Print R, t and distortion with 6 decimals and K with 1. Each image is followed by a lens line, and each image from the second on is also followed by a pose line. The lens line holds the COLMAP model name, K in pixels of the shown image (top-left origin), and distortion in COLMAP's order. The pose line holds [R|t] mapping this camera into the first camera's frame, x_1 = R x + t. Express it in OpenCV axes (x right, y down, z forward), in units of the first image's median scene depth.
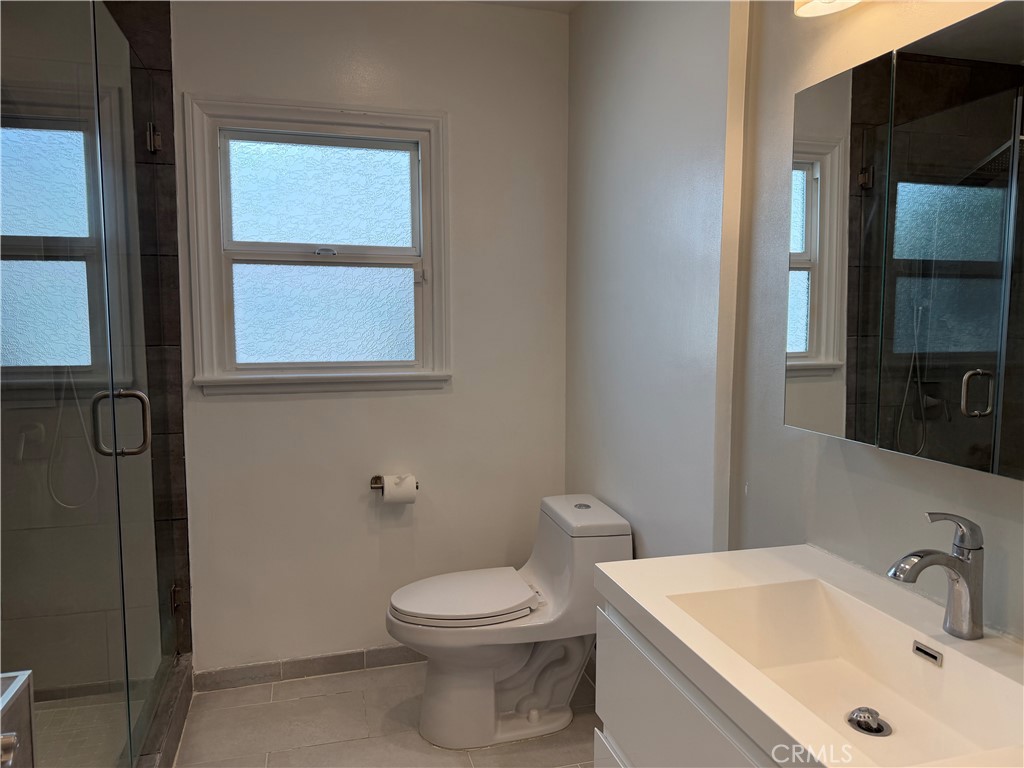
lens RADIAL K [[724.3, 0, 511.2], [0, 724.3, 381.0], [0, 0, 1]] dist [0.103229, -0.172549]
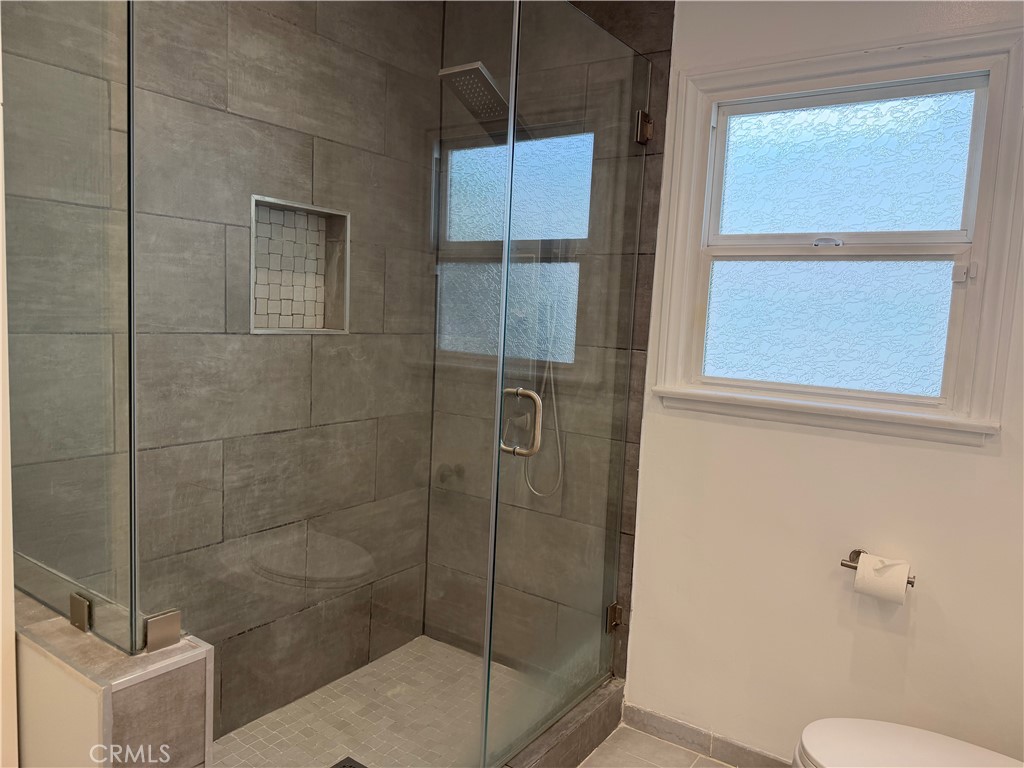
lens RADIAL K [[724.3, 0, 511.2], [0, 724.3, 381.0], [0, 0, 1]] dist [0.103229, -0.172549]
pose [[0.627398, 0.107090, -0.771300, 0.150886], [-0.115236, 0.992361, 0.044047, -0.029878], [0.770125, 0.061247, 0.634946, 0.276403]]
